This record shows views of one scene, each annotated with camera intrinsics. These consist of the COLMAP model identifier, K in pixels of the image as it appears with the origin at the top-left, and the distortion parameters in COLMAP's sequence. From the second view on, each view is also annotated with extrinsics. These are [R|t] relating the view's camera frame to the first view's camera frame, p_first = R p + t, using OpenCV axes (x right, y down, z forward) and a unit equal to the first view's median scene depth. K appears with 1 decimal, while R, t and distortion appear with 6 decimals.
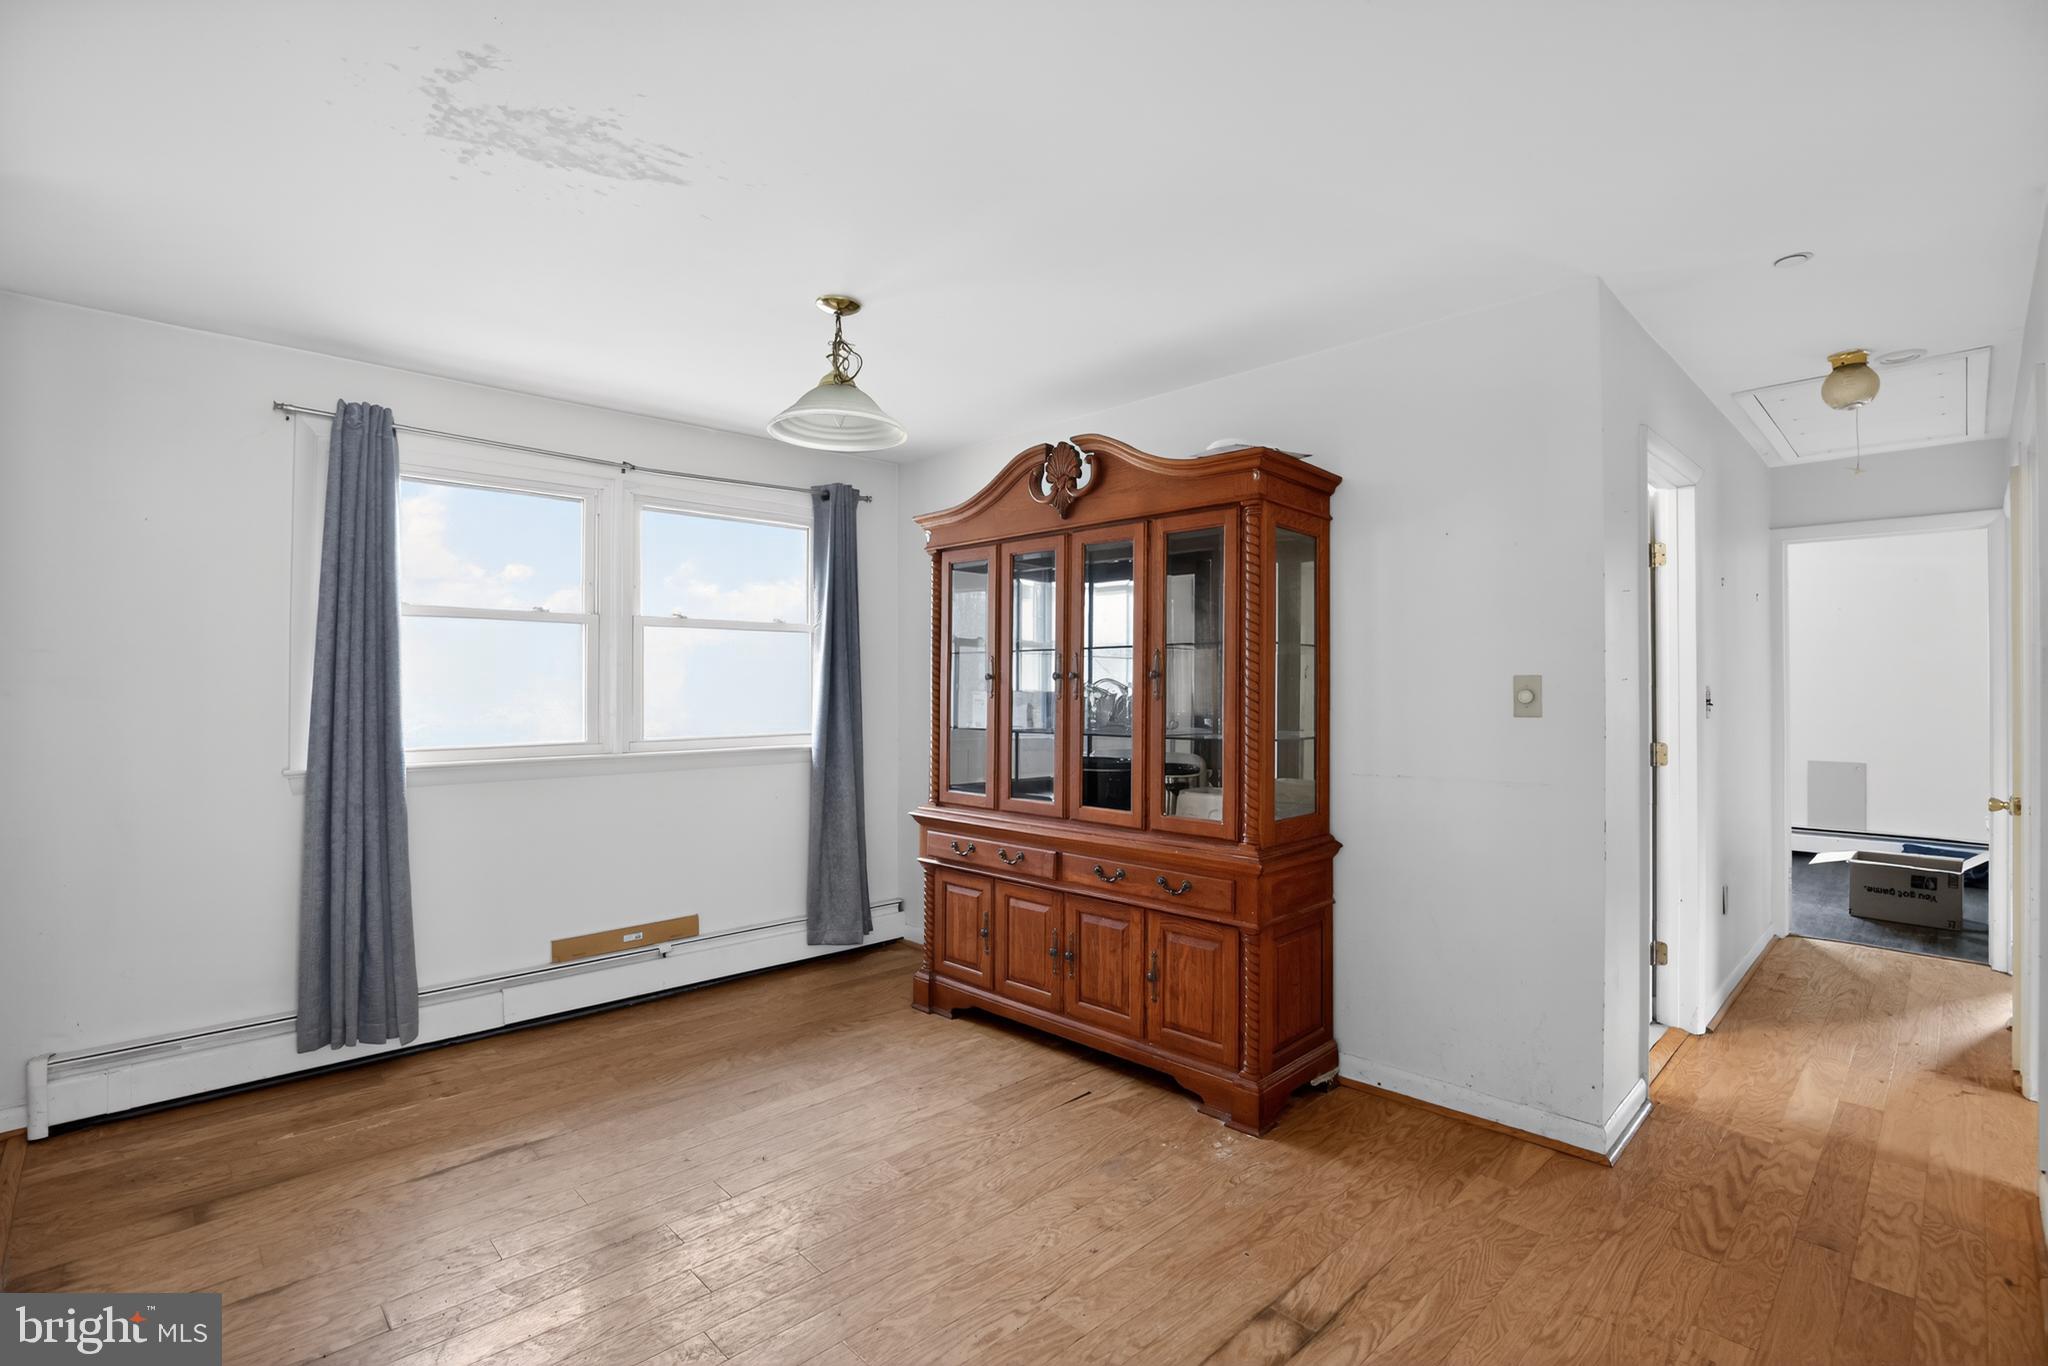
lens RADIAL K [[976.2, 0, 1023.3], [0, 976.2, 686.1], [0, 0, 1]] dist [-0.001394, 0.004745]
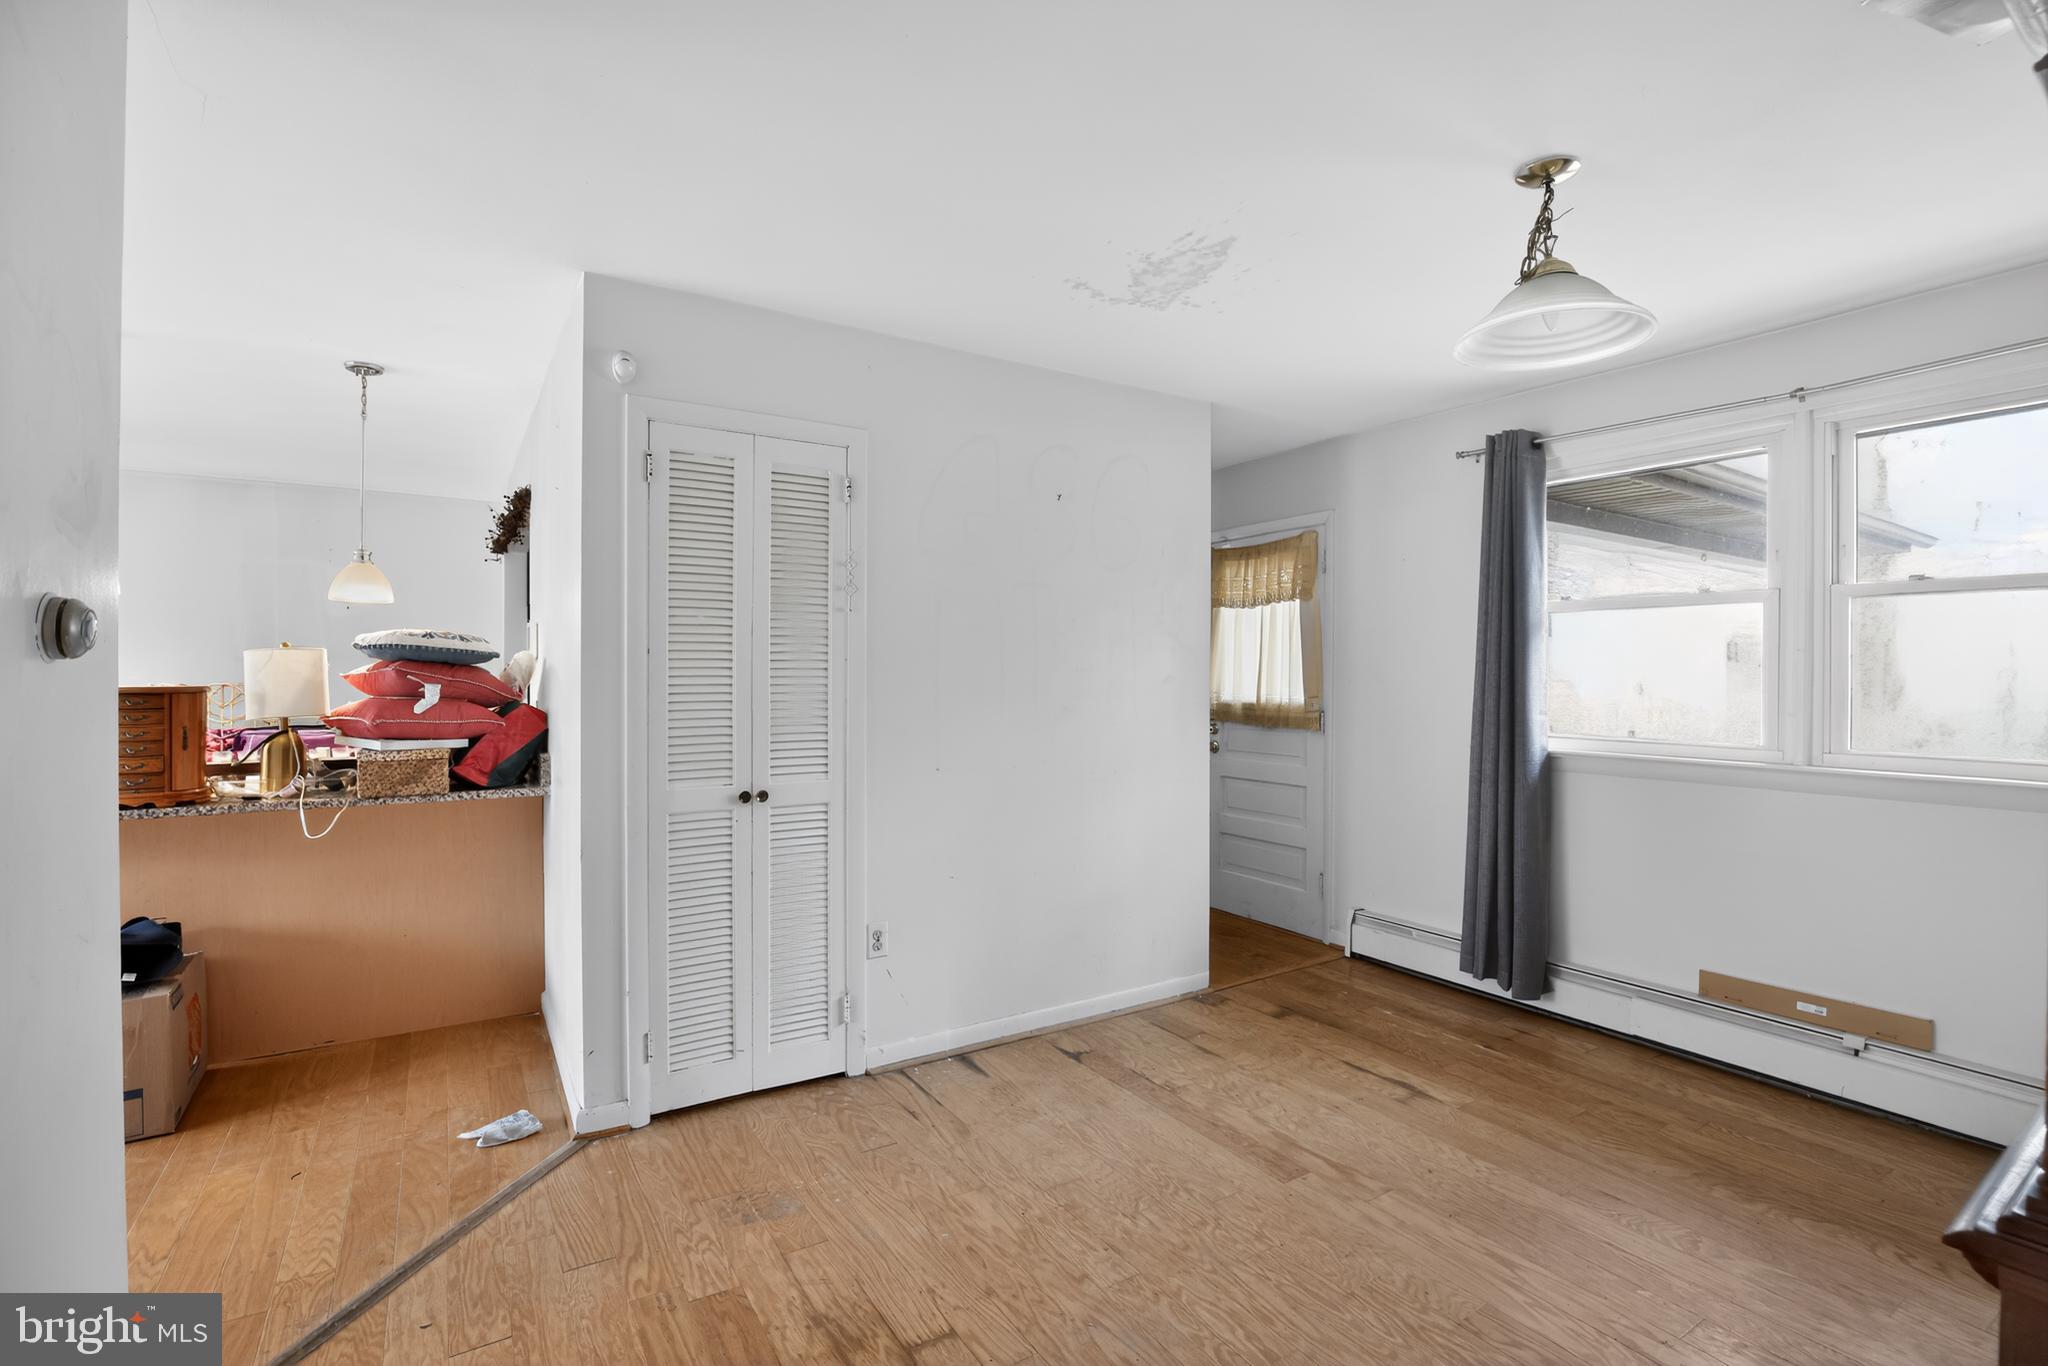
lens RADIAL K [[976.2, 0, 1023.3], [0, 976.2, 686.1], [0, 0, 1]] dist [-0.001394, 0.004745]
pose [[-0.199735, 0.009248, -0.979806, 0.578352], [-0.004586, 0.999936, 0.010372, 0.001677], [0.979839, 0.006565, -0.199680, 0.685500]]
